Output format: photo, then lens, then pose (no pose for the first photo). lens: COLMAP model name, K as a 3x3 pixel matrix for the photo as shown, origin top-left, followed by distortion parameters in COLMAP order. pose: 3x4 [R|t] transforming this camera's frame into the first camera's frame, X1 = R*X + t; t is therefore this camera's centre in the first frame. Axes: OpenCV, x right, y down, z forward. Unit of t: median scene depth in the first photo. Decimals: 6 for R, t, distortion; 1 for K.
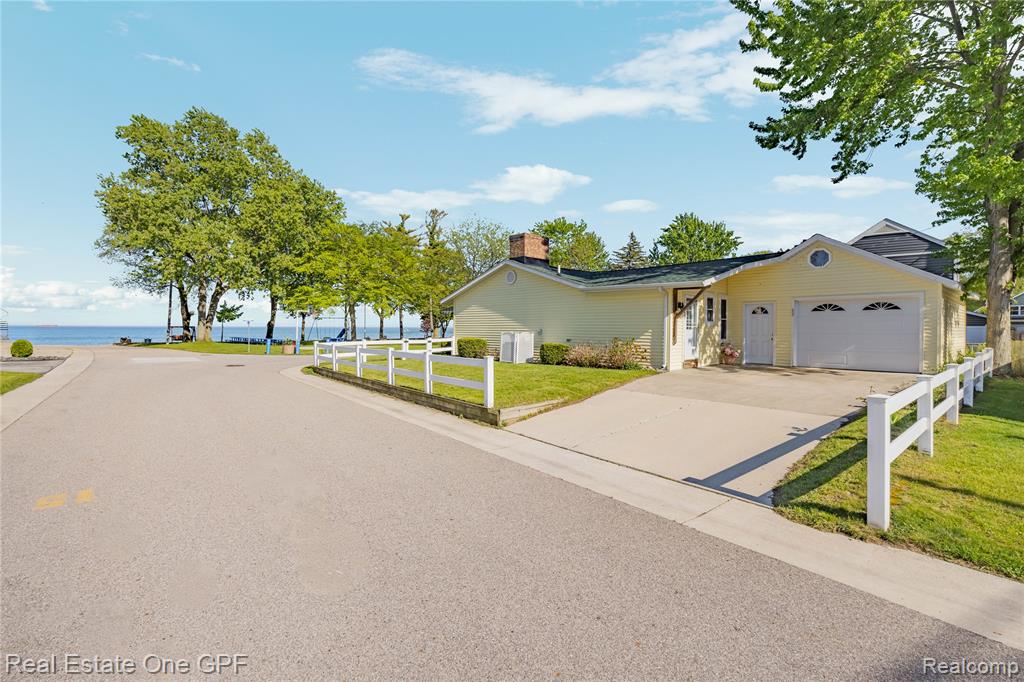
lens RADIAL K [[460.3, 0, 513.6], [0, 460.3, 338.1], [0, 0, 1]] dist [-0.001280, -0.000644]
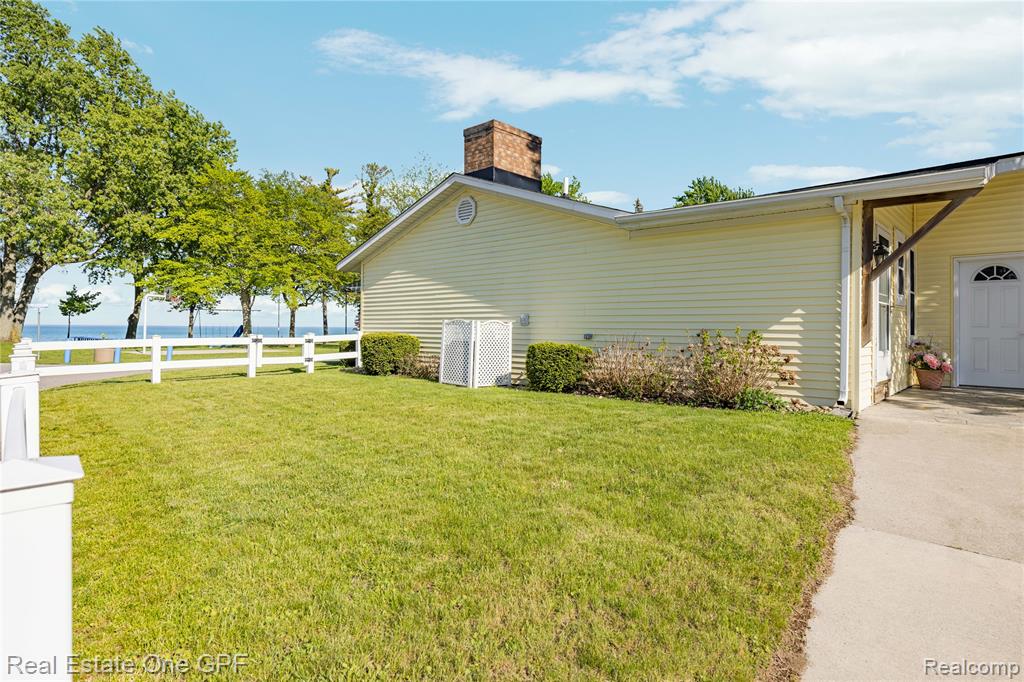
lens RADIAL K [[556.1, 0, 512.8], [0, 556.1, 332.9], [0, 0, 1]] dist [-0.007222, -0.000018]
pose [[0.998376, 0.001832, 0.056942, 0.000665], [-0.001108, 0.999918, -0.012750, 0.002332], [-0.056960, 0.012667, 0.998296, 0.137799]]
